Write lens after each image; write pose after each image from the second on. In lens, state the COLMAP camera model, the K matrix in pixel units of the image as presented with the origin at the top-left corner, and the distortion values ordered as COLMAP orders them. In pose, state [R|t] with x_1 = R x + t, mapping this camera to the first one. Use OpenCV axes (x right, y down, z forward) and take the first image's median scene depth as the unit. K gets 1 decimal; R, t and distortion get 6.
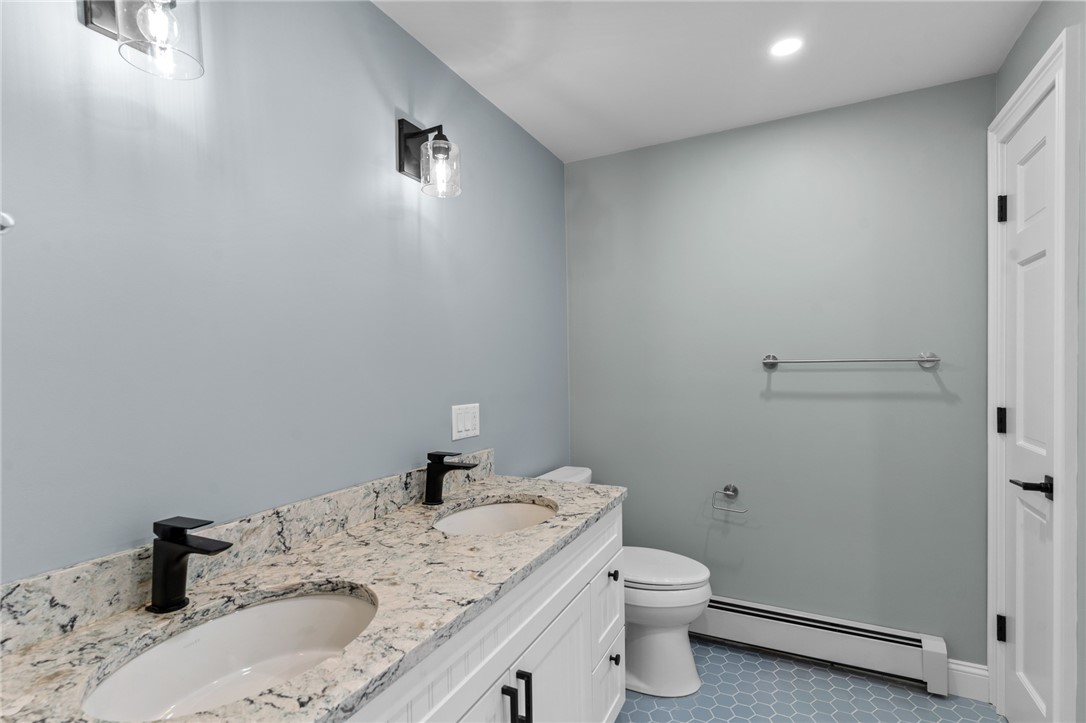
lens RADIAL K [[530.5, 0, 543.4], [0, 530.5, 363.8], [0, 0, 1]] dist [0.002339, -0.000191]
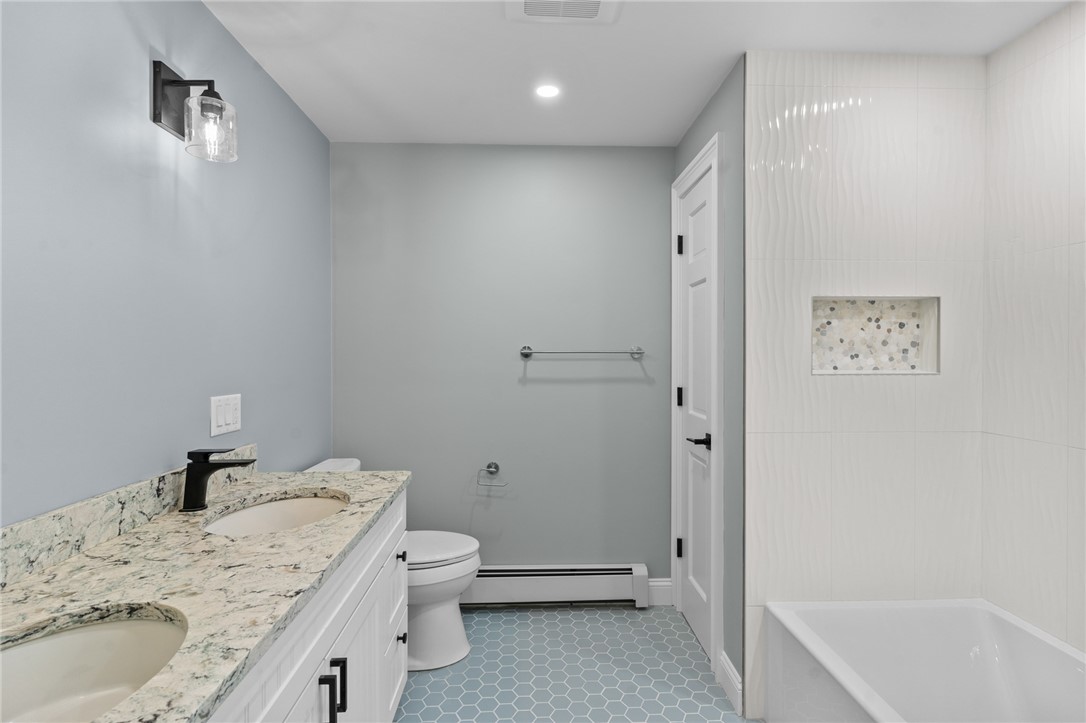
lens RADIAL K [[555.1, 0, 546.7], [0, 555.1, 338.0], [0, 0, 1]] dist [0.000119, -0.000401]
pose [[0.864399, 0.027043, 0.502078, -0.169939], [-0.013317, 0.999434, -0.030904, 0.003178], [-0.502629, 0.020027, 0.864270, -0.079696]]
